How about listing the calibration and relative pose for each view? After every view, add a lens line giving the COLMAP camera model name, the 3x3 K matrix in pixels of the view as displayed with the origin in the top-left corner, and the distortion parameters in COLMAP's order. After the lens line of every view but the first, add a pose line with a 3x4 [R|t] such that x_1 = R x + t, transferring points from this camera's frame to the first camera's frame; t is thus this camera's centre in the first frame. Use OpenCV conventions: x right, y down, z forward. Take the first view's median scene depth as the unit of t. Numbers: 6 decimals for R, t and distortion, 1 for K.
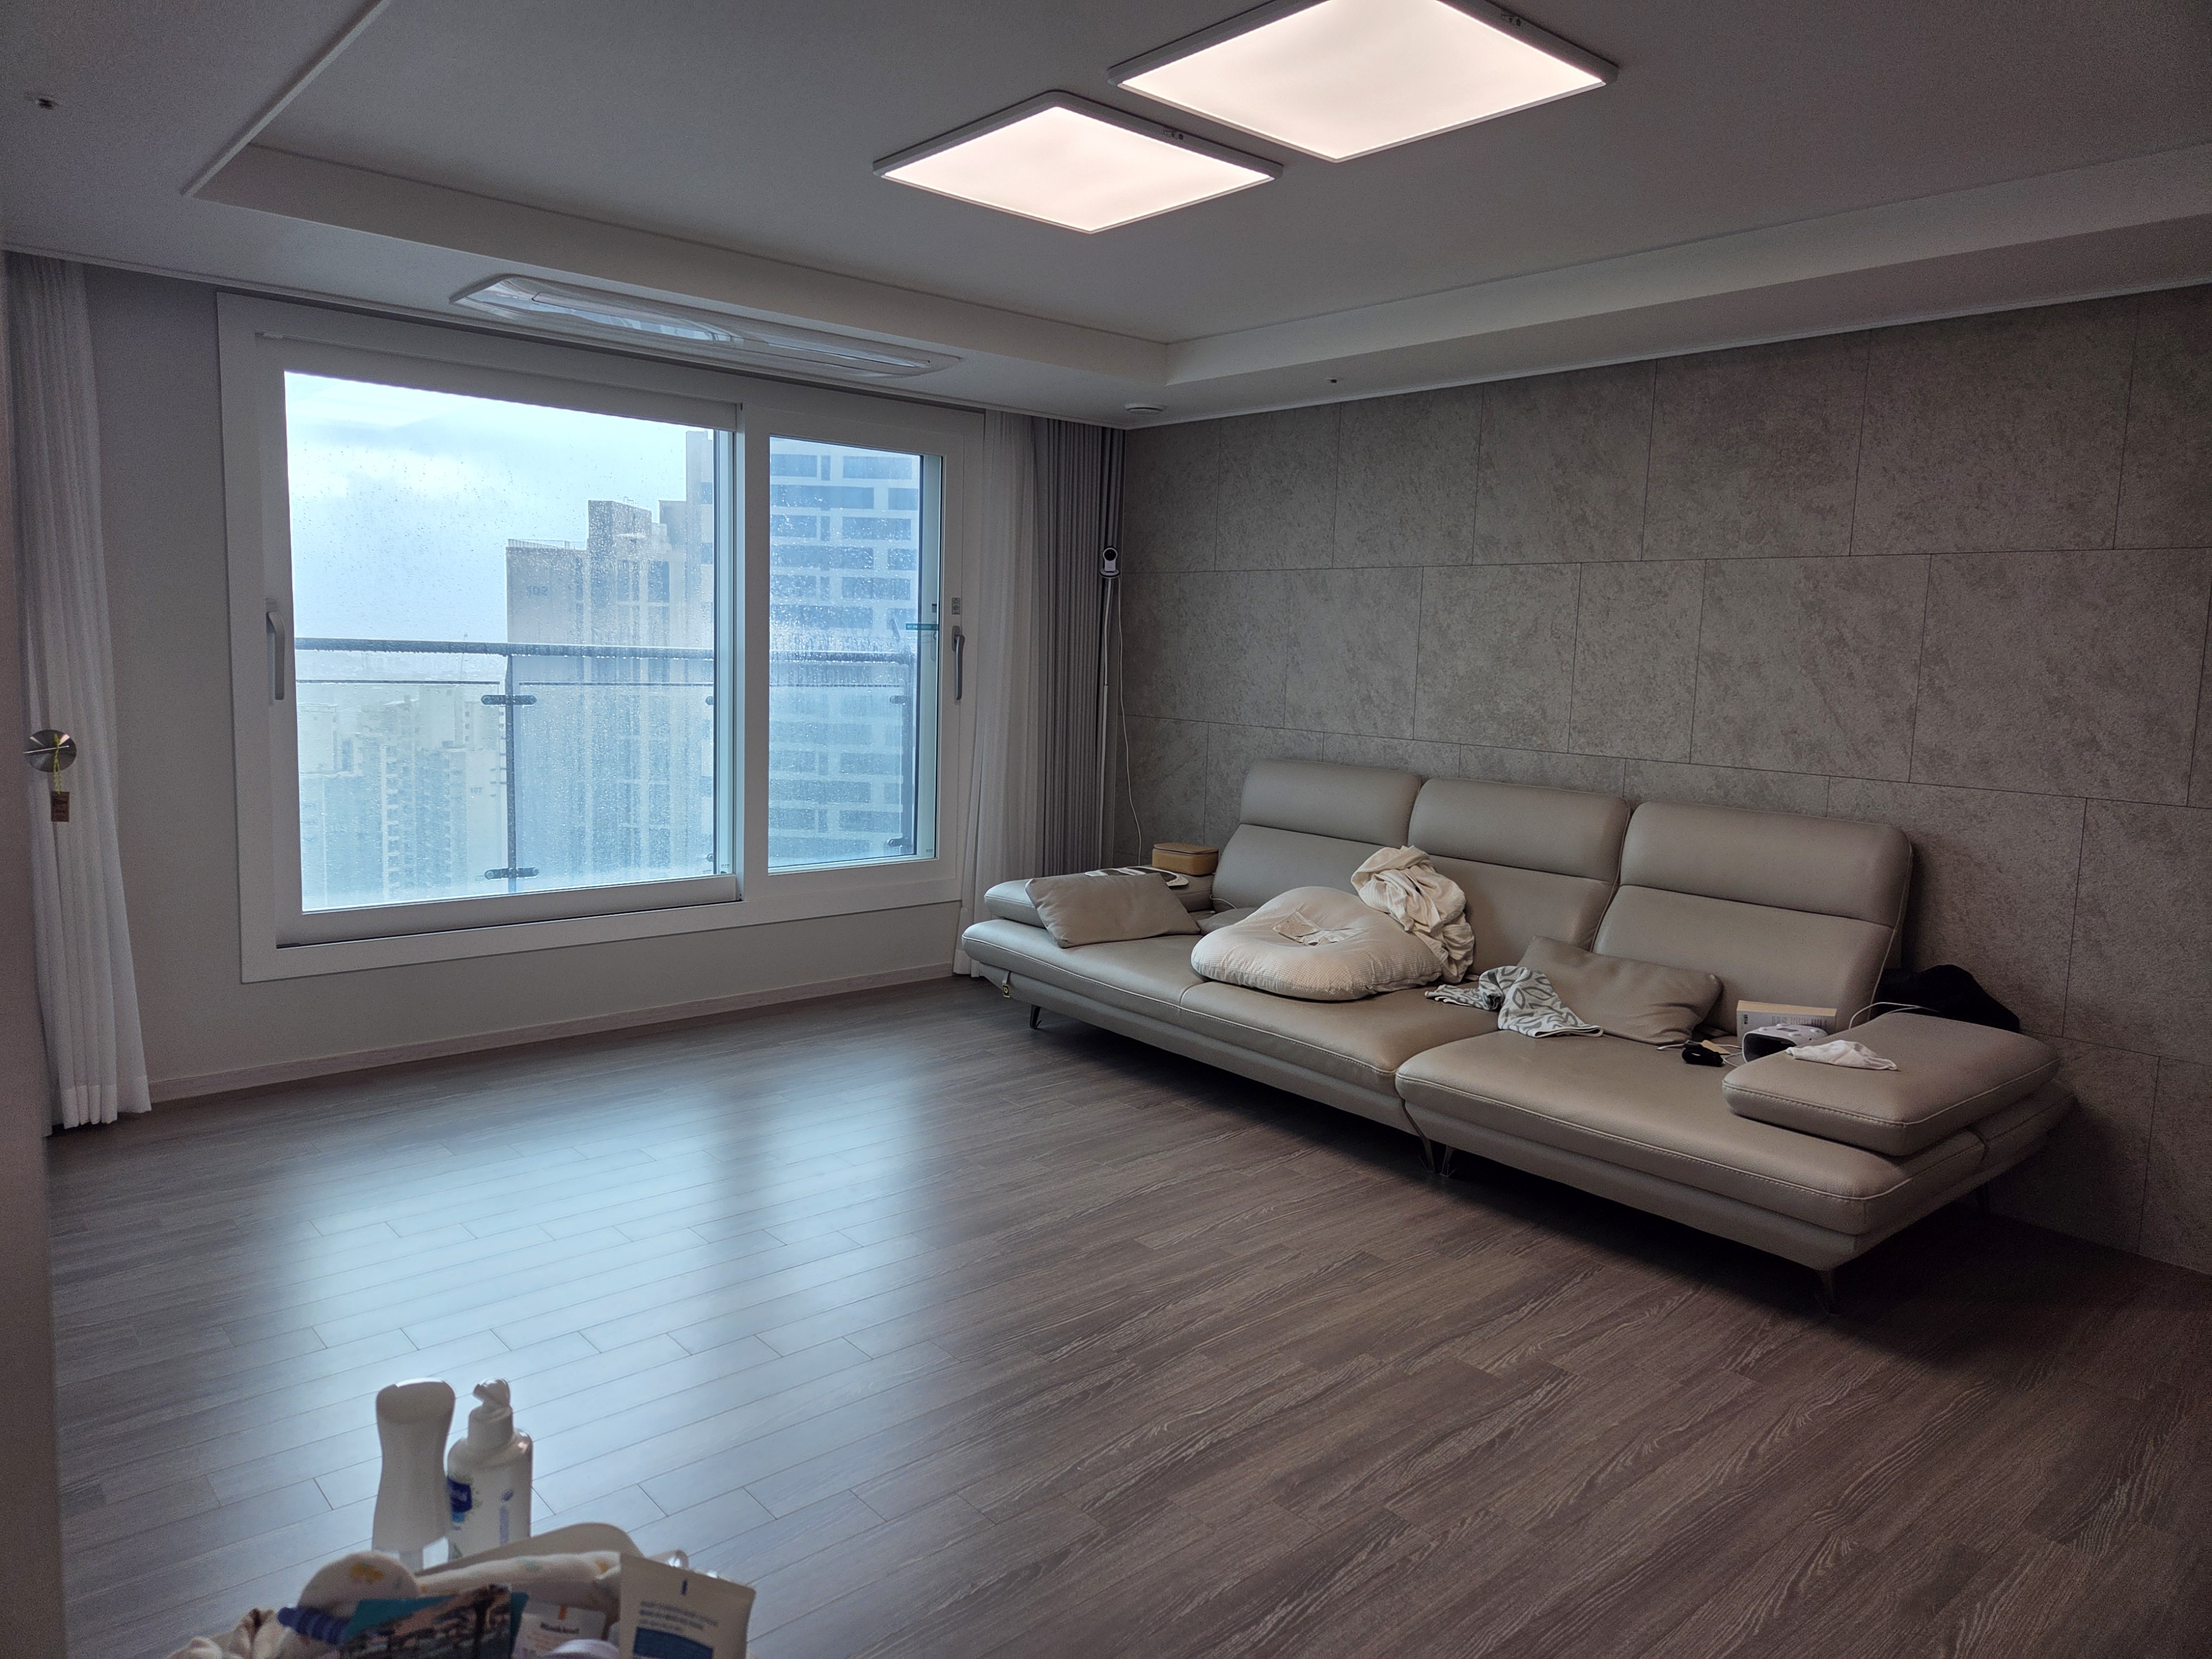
lens RADIAL K [[1453.4, 0, 1067.9], [0, 1453.4, 813.5], [0, 0, 1]] dist [0.068817, -0.044517]
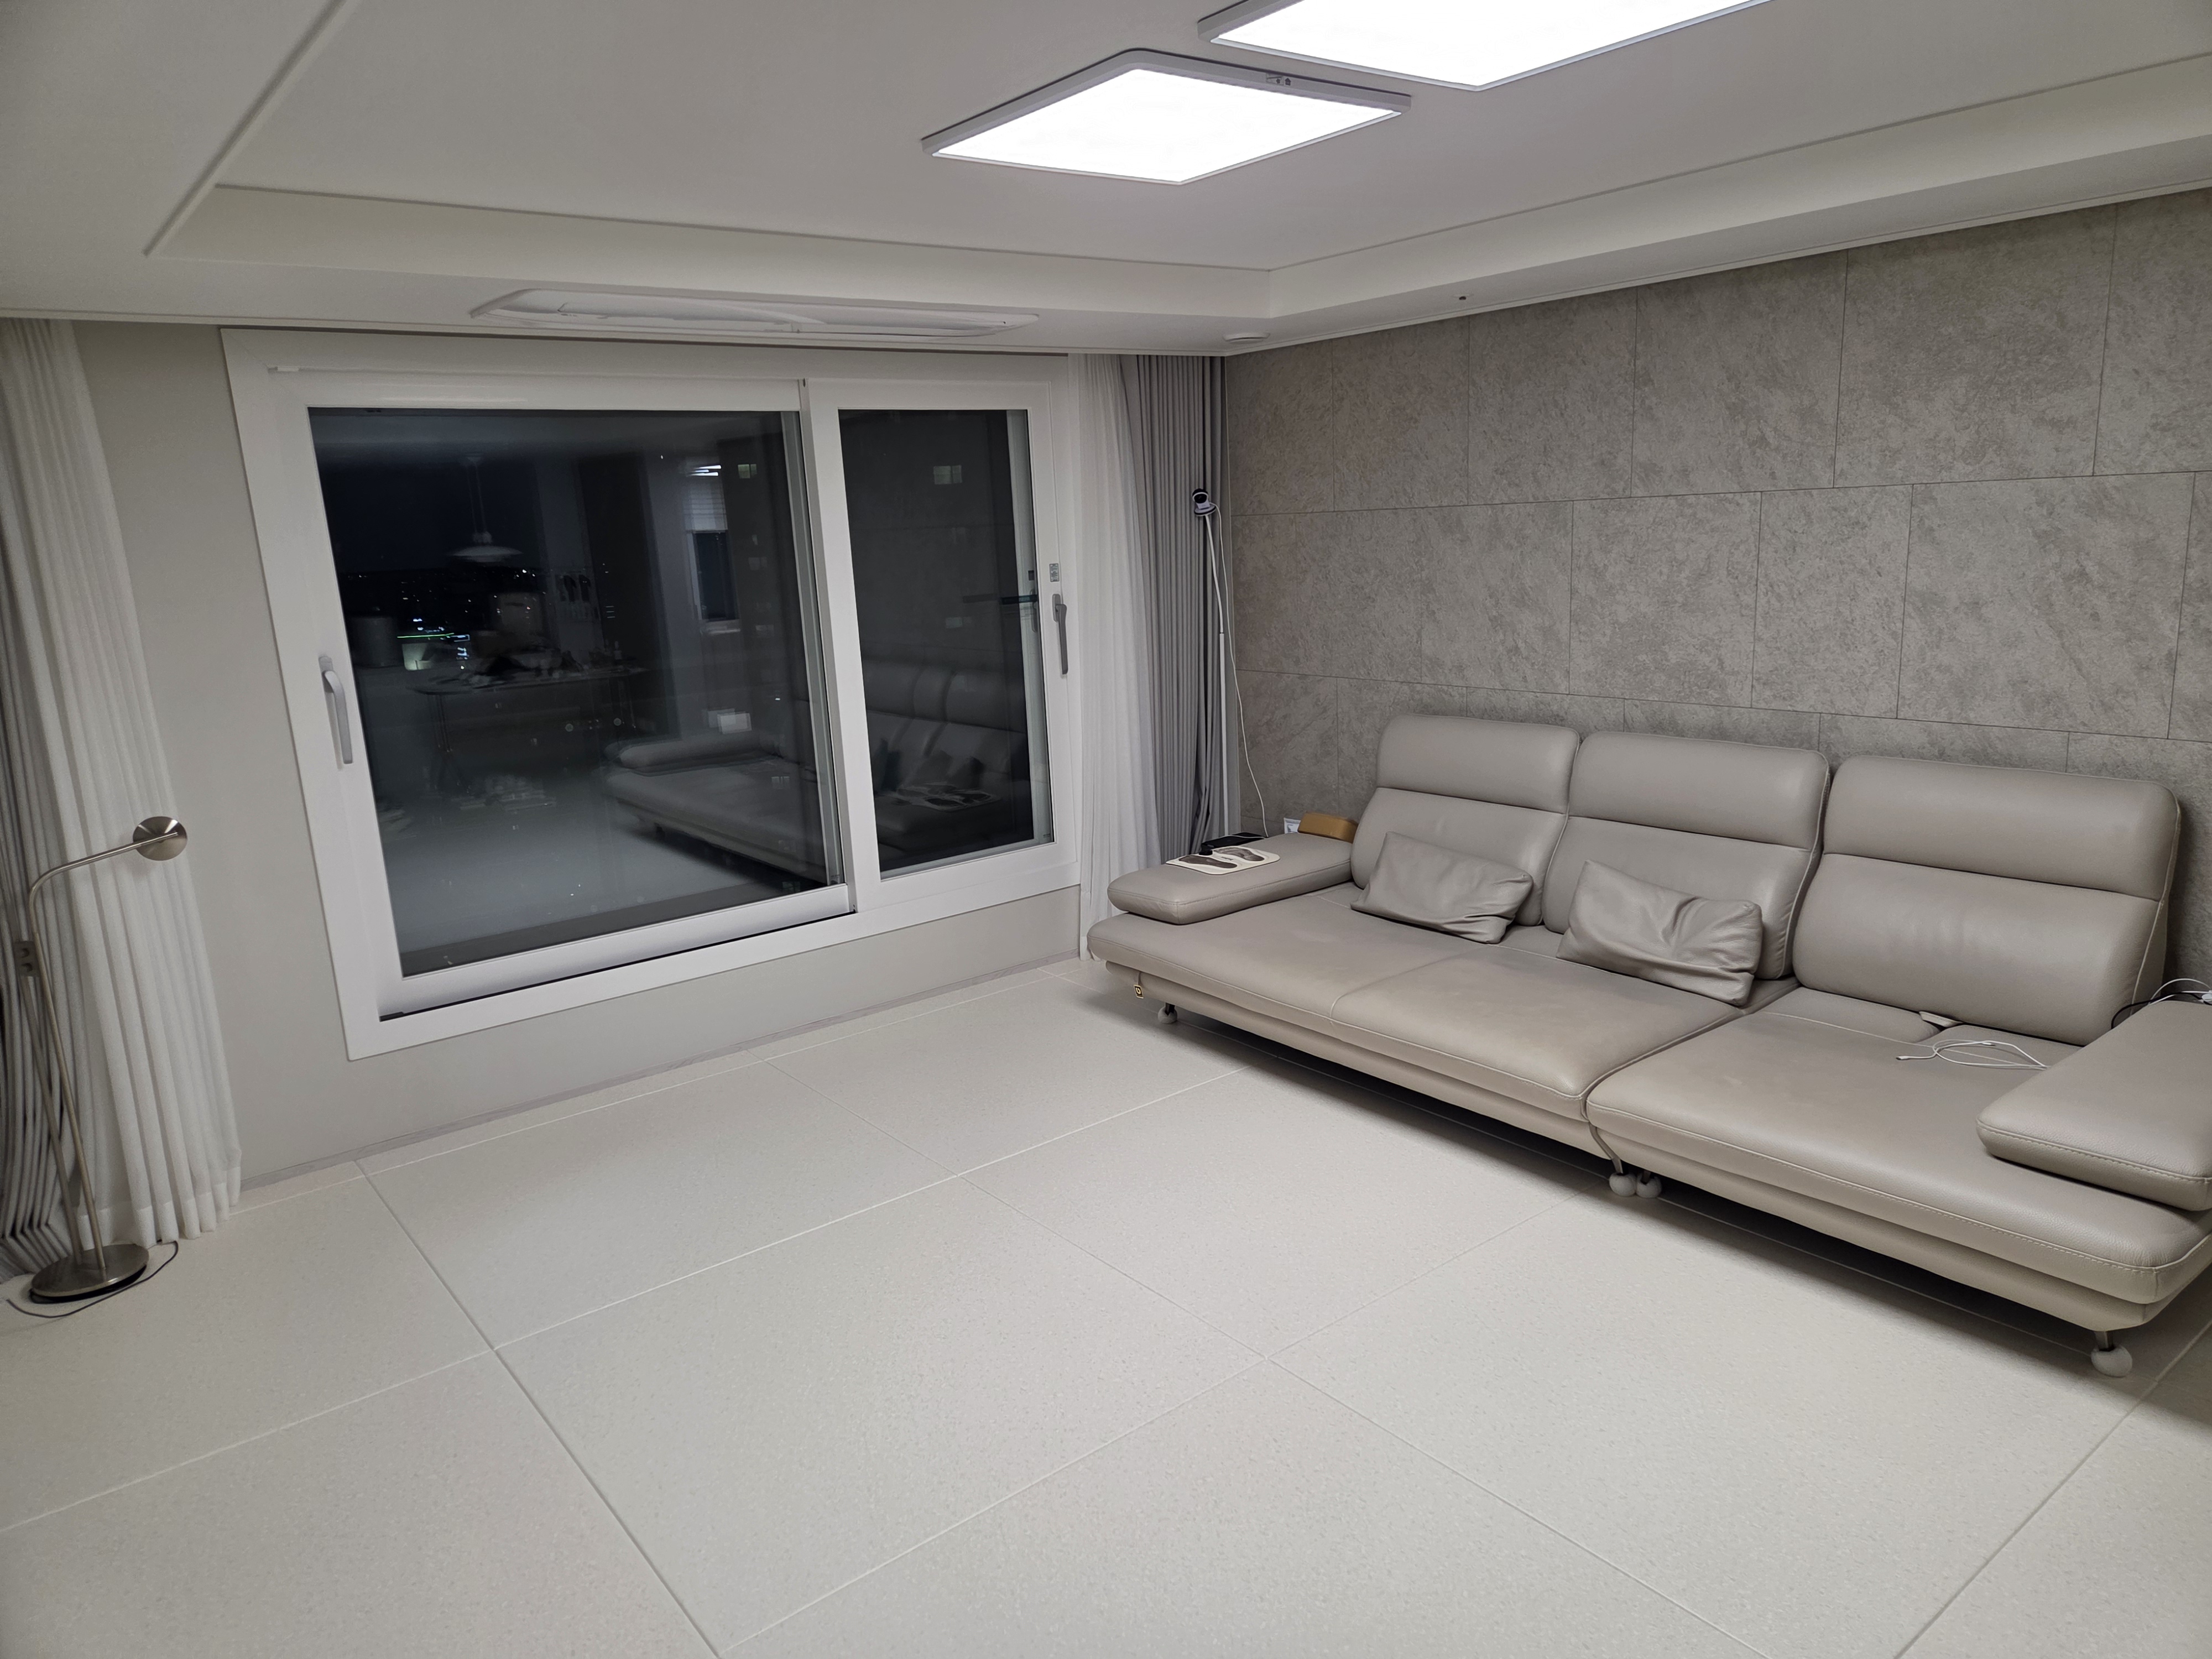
lens RADIAL K [[1453.4, 0, 1103.3], [0, 1453.4, 835.3], [0, 0, 1]] dist [0.068817, -0.044517]
pose [[0.995864, -0.069774, -0.058191, -0.004928], [0.075306, 0.992229, 0.099044, -0.084581], [0.050828, -0.103017, 0.993380, 0.083331]]
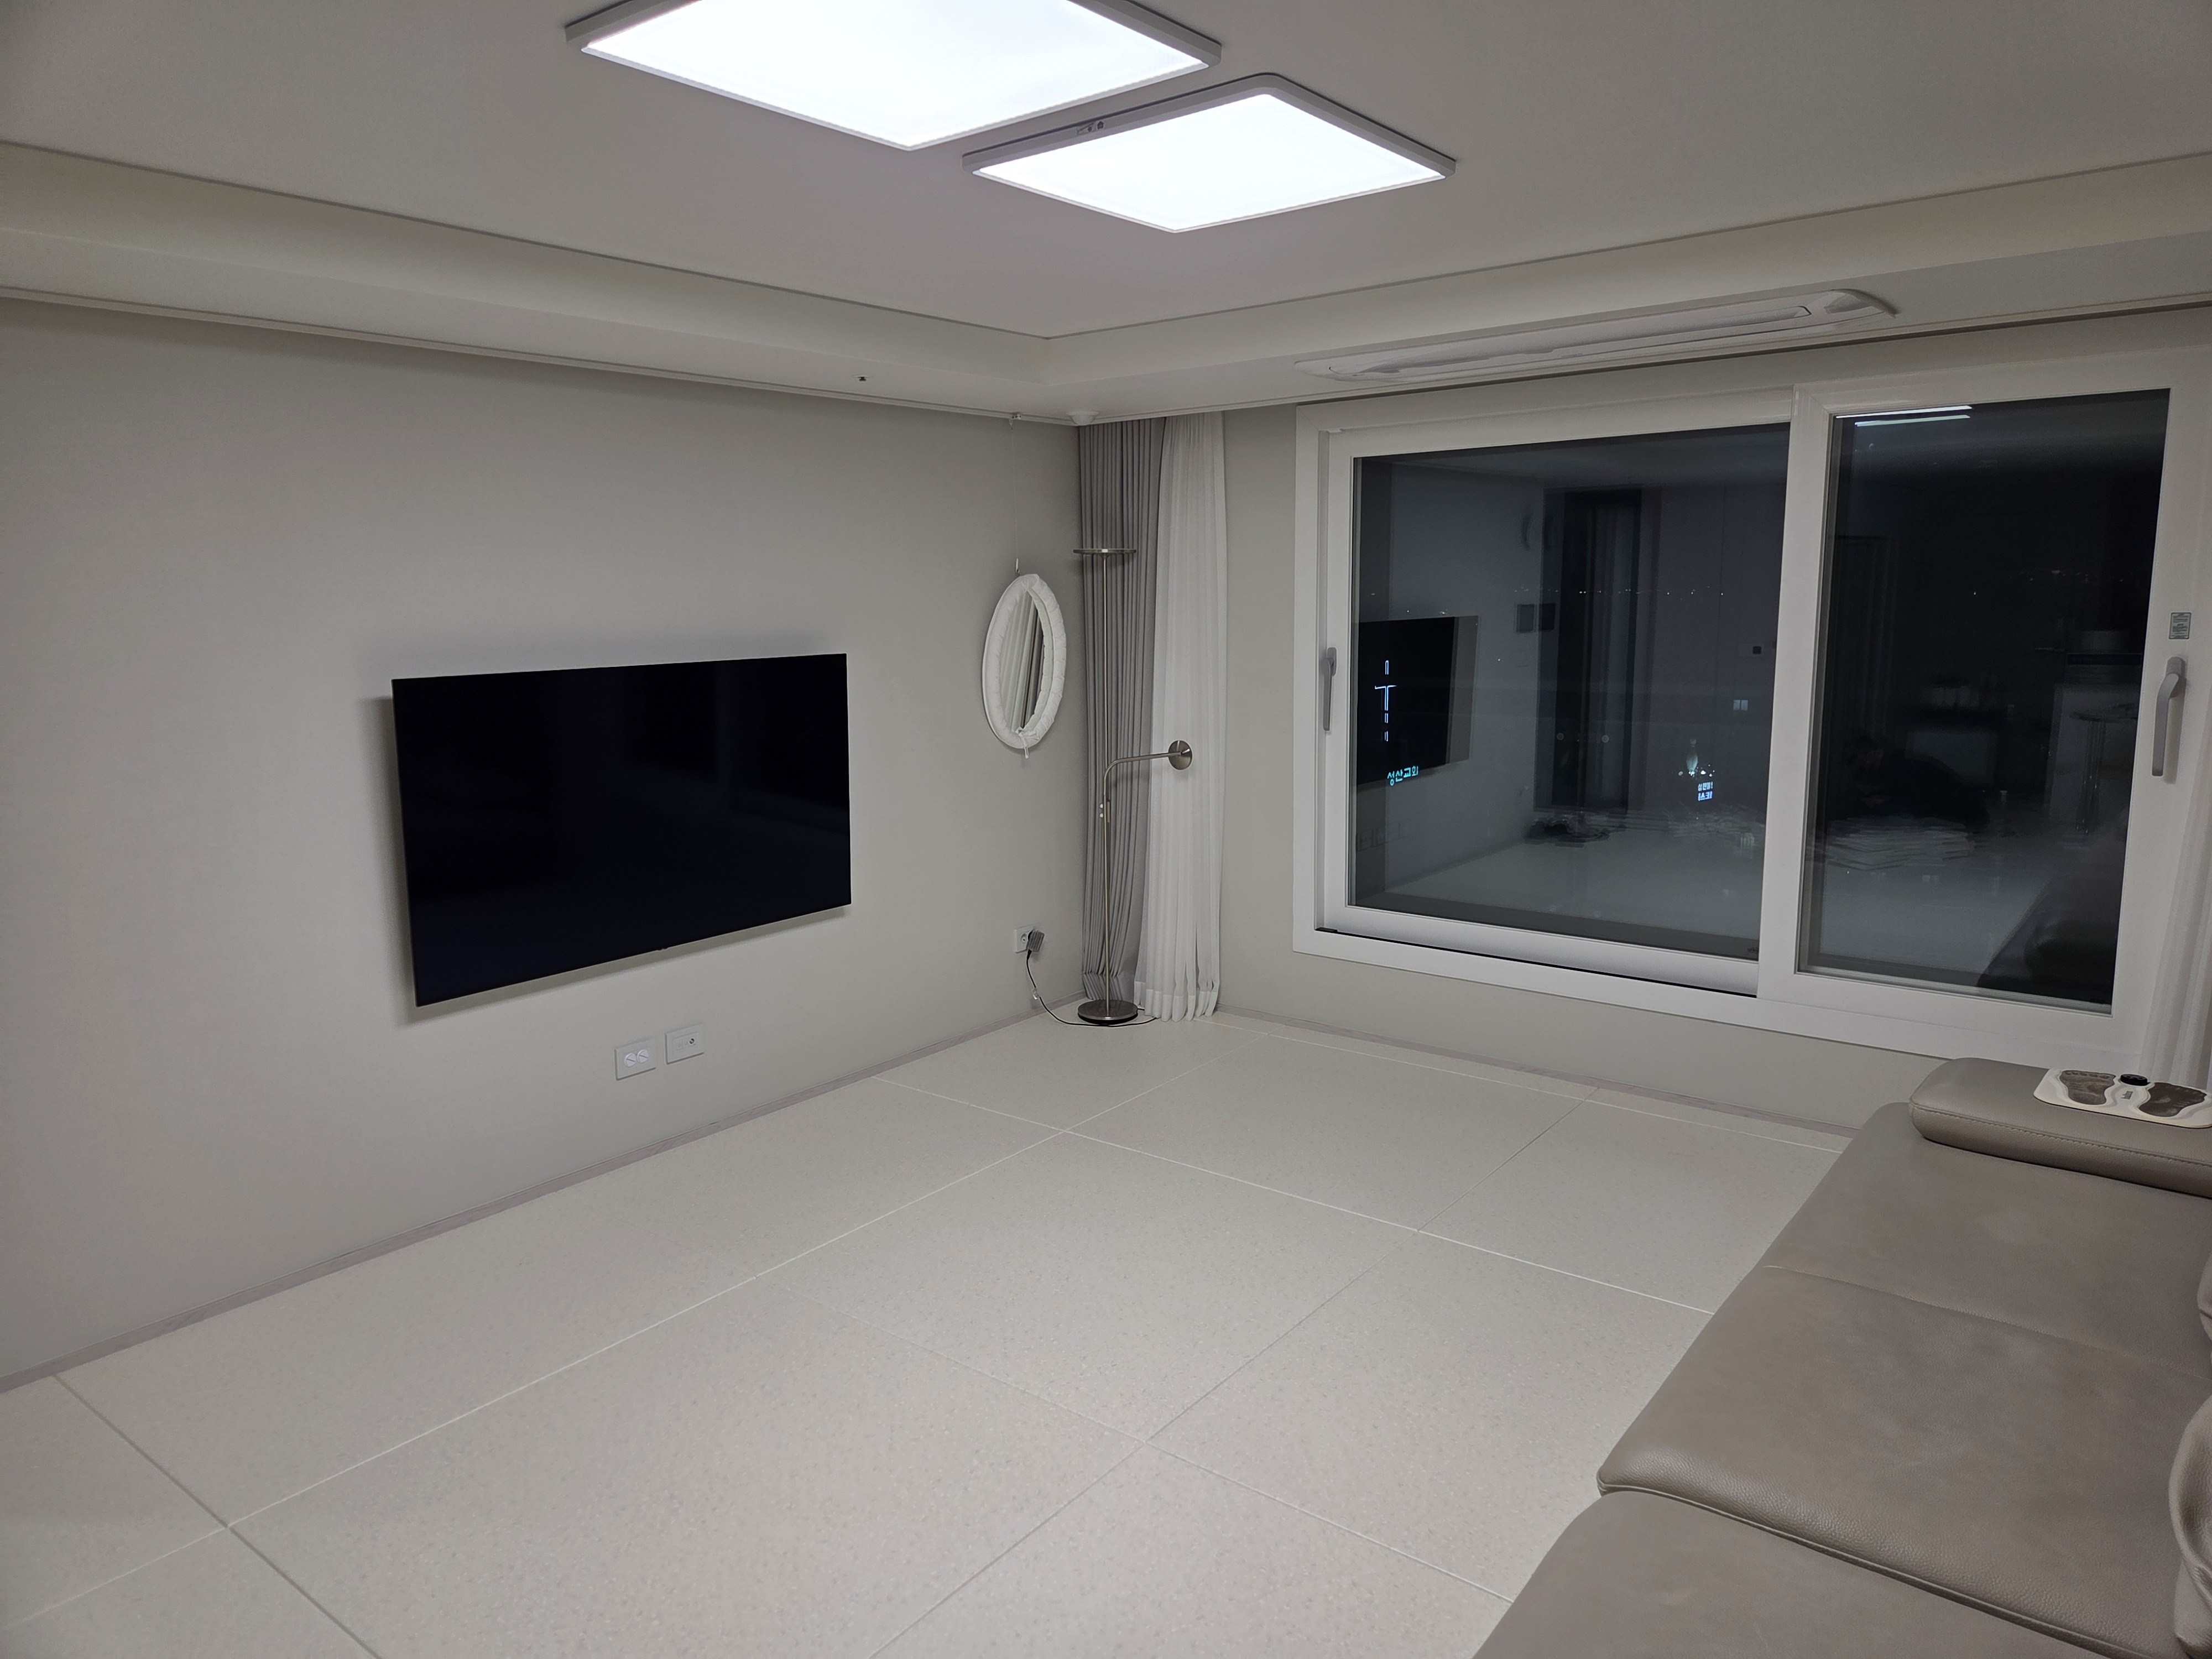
lens RADIAL K [[1453.4, 0, 1119.4], [0, 1453.4, 837.2], [0, 0, 1]] dist [0.068817, -0.044517]
pose [[0.205619, 0.134403, -0.969359, 0.583661], [-0.093609, 0.988684, 0.117227, -0.109615], [0.974145, 0.066636, 0.215873, 0.551105]]
